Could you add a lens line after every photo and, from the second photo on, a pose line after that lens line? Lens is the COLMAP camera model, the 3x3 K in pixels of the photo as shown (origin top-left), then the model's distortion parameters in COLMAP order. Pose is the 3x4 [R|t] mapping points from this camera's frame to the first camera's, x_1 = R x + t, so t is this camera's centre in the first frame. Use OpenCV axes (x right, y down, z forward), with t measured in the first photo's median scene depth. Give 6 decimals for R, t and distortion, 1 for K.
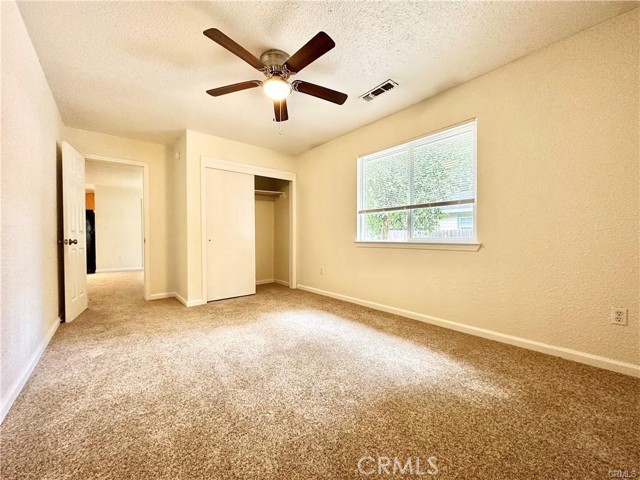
lens RADIAL K [[251.9, 0, 320.0], [0, 251.9, 240.0], [0, 0, 1]] dist [-0.000211, 0.000069]
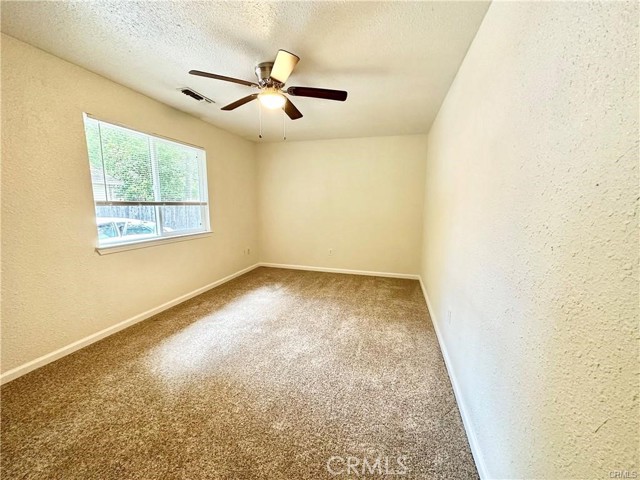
lens RADIAL K [[251.9, 0, 320.0], [0, 251.9, 240.0], [0, 0, 1]] dist [-0.000211, 0.000069]
pose [[-0.560342, -0.100159, 0.822183, -0.839646], [0.023213, 0.990372, 0.136468, -0.105125], [-0.827936, 0.095554, -0.552622, 1.034965]]
